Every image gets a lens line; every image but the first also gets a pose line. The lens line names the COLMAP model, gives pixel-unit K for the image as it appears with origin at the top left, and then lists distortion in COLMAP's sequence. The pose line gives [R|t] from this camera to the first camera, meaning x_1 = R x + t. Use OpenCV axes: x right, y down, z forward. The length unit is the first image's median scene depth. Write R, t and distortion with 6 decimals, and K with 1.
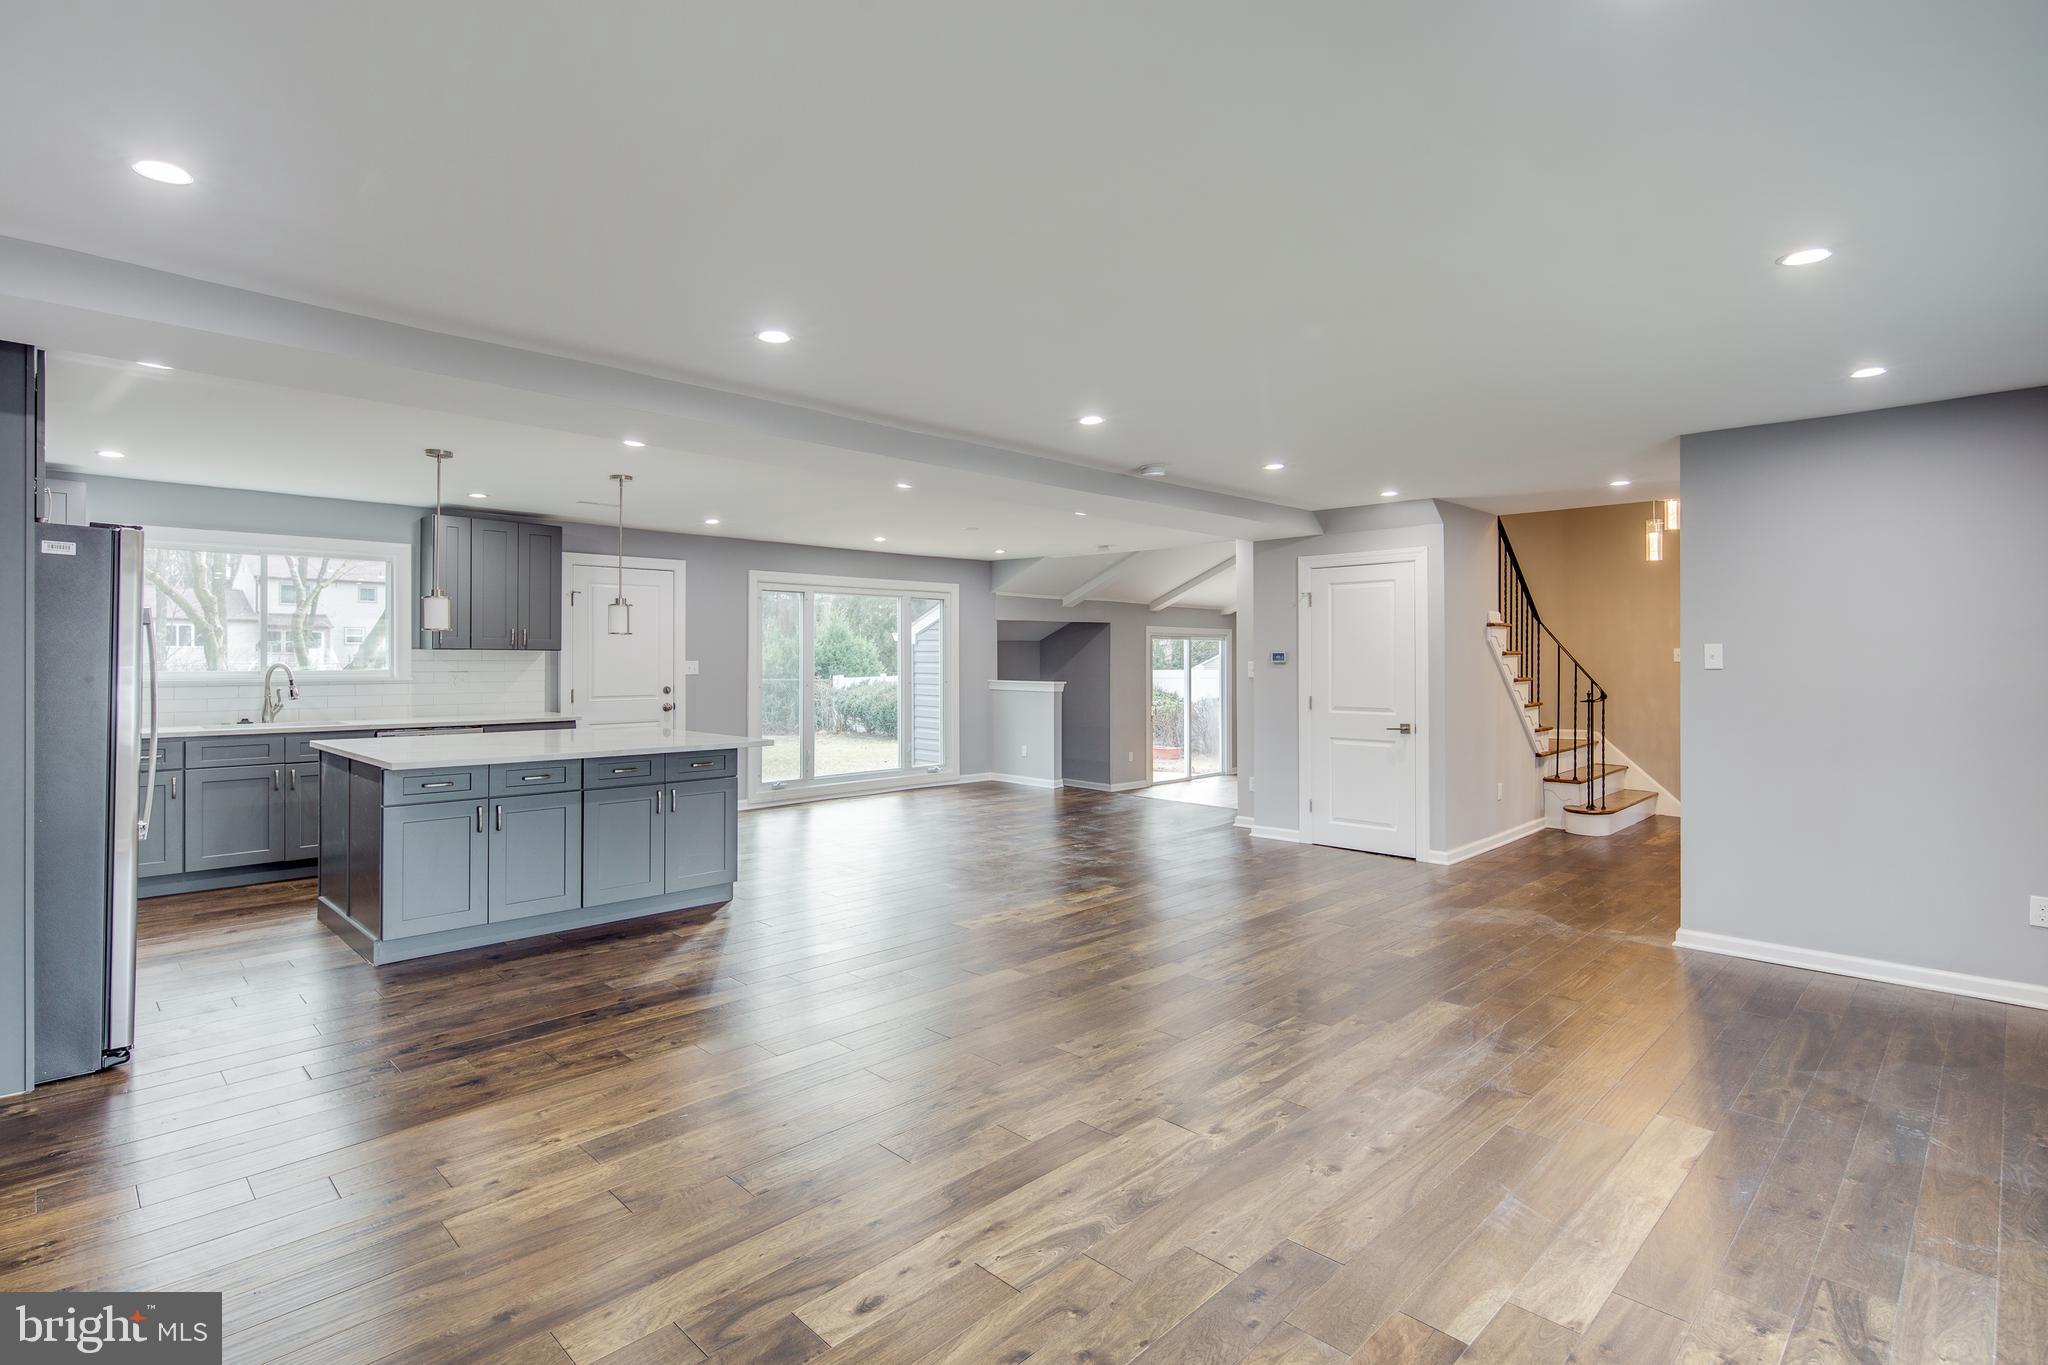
lens RADIAL K [[993.2, 0, 1031.9], [0, 993.2, 653.5], [0, 0, 1]] dist [0.007780, -0.004313]
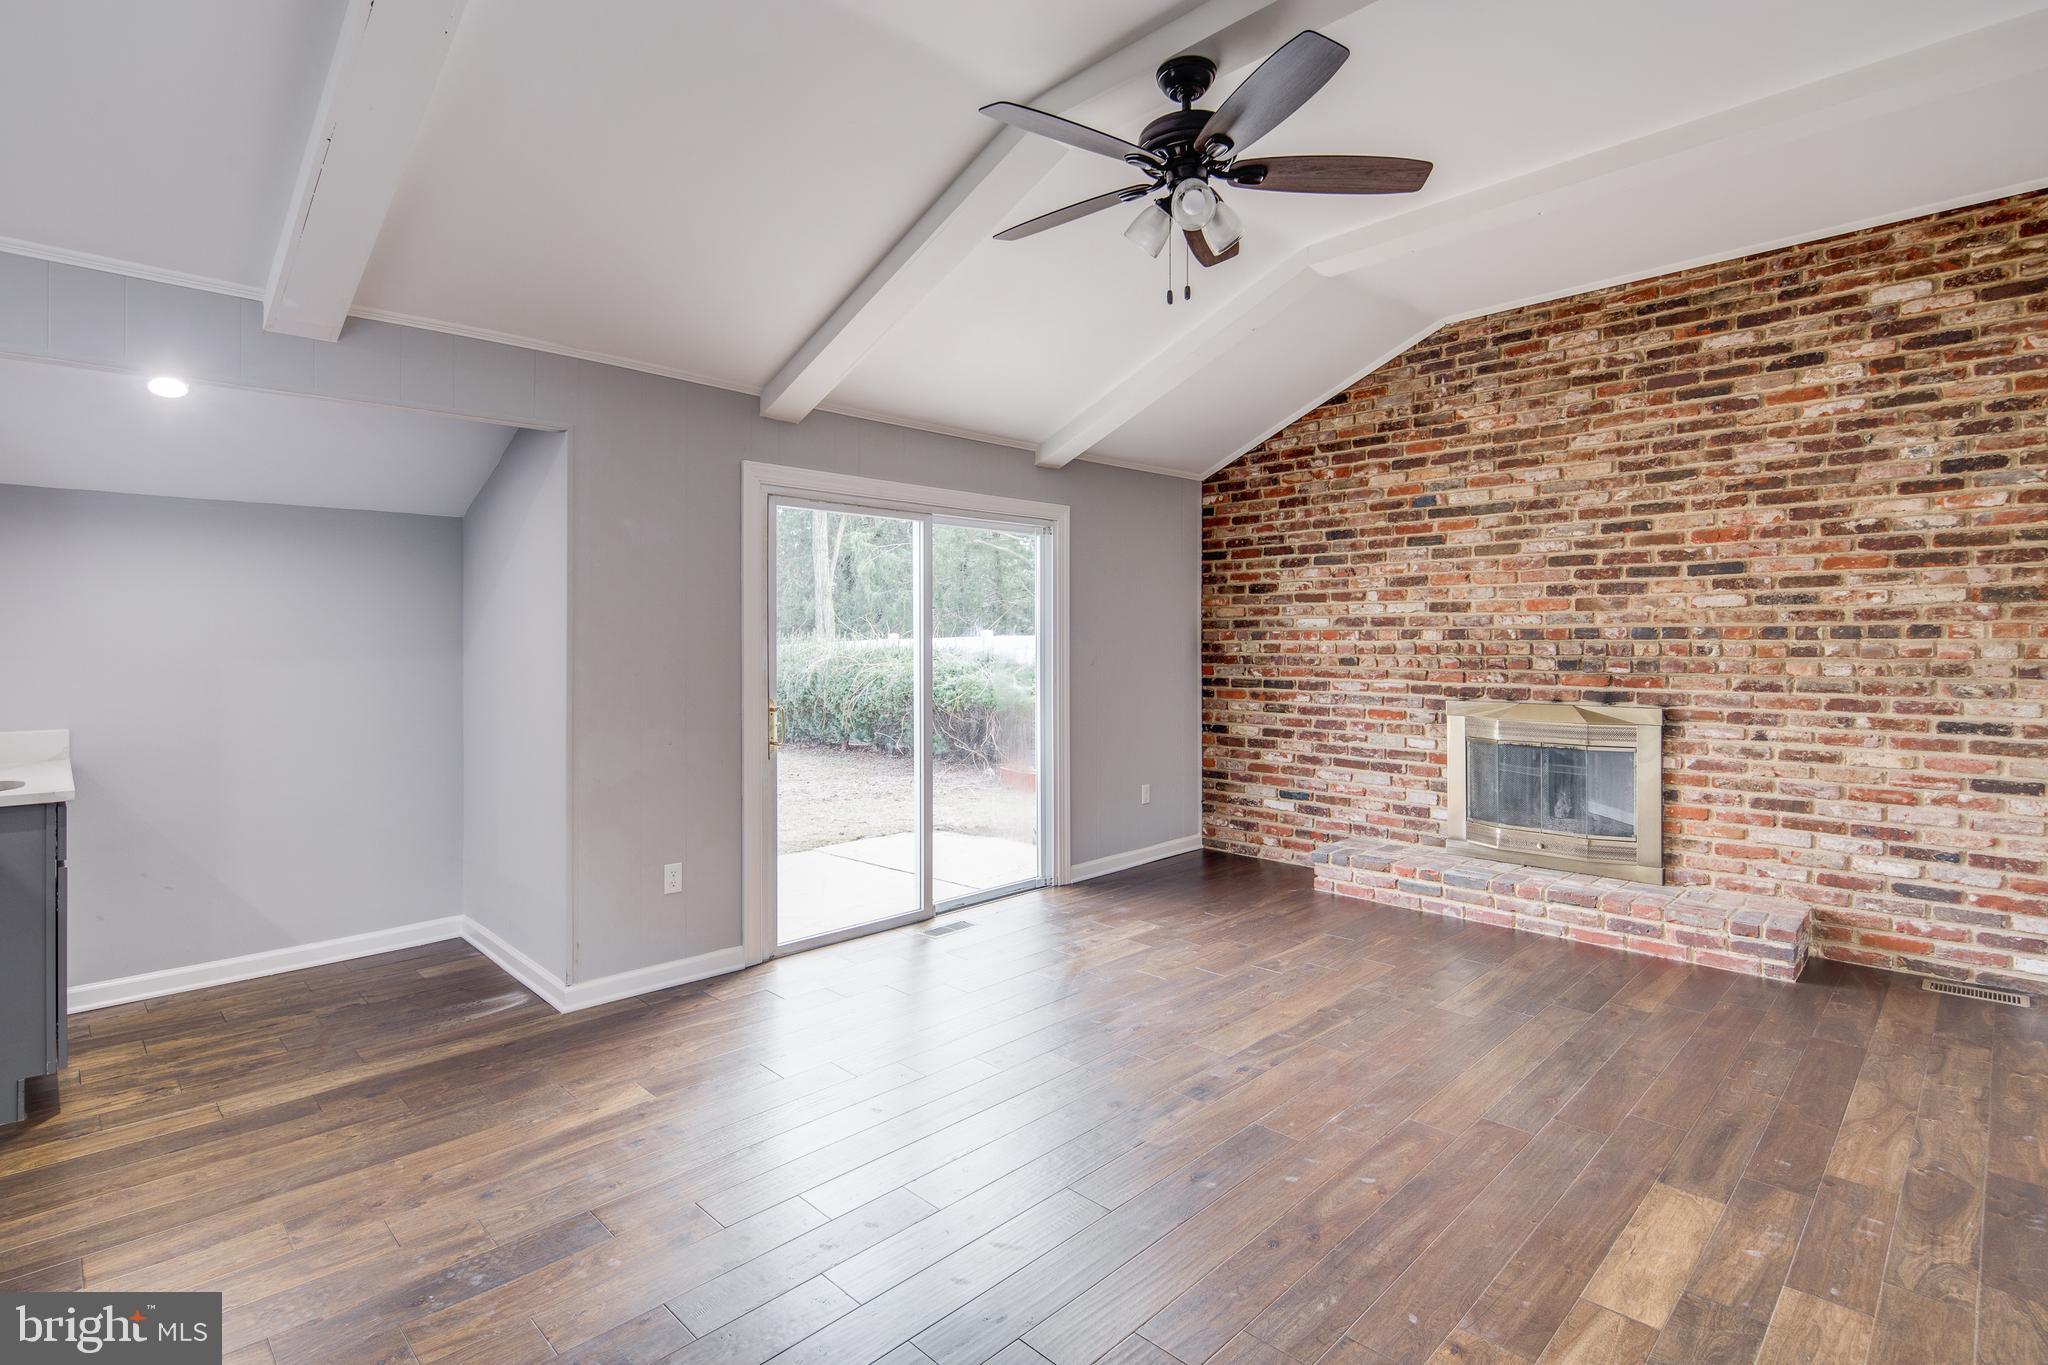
lens RADIAL K [[993.2, 0, 1034.7], [0, 993.2, 644.9], [0, 0, 1]] dist [0.007780, -0.004313]
pose [[0.999996, -0.001938, -0.001893, 0.368298], [0.001953, 0.999967, 0.007901, 0.050739], [0.001877, -0.007904, 0.999967, 1.202458]]
